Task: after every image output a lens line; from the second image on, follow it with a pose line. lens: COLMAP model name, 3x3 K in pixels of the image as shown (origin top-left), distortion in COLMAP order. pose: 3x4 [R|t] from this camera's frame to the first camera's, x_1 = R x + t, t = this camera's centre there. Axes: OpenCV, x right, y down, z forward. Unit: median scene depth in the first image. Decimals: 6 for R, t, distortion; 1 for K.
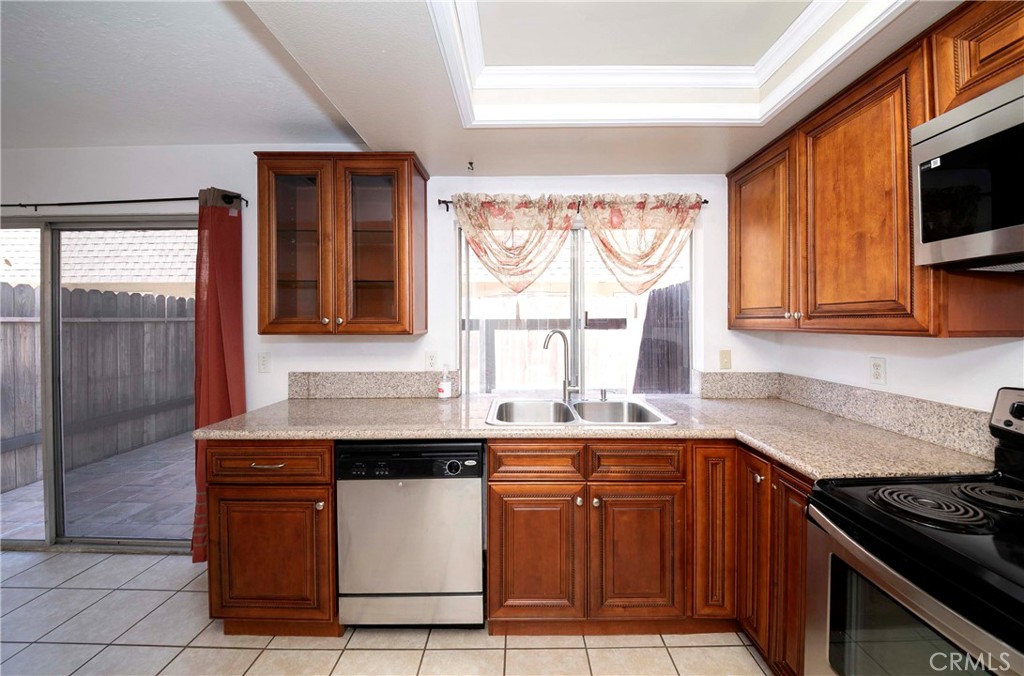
lens RADIAL K [[372.2, 0, 511.1], [0, 372.2, 318.4], [0, 0, 1]] dist [0.020142, -0.009488]
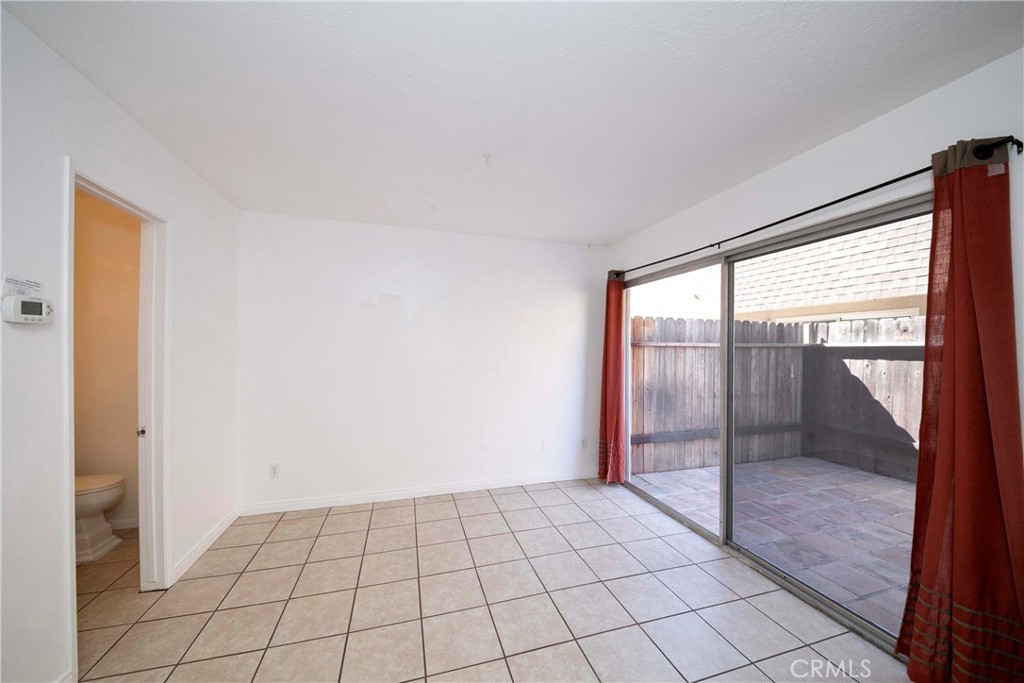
lens RADIAL K [[359.7, 0, 510.7], [0, 359.7, 345.9], [0, 0, 1]] dist [-0.000319, -0.000041]
pose [[0.311343, 0.003645, -0.950291, -0.395783], [-0.001451, 0.999993, 0.003361, 0.006835], [0.950297, 0.000333, 0.311346, 0.052504]]
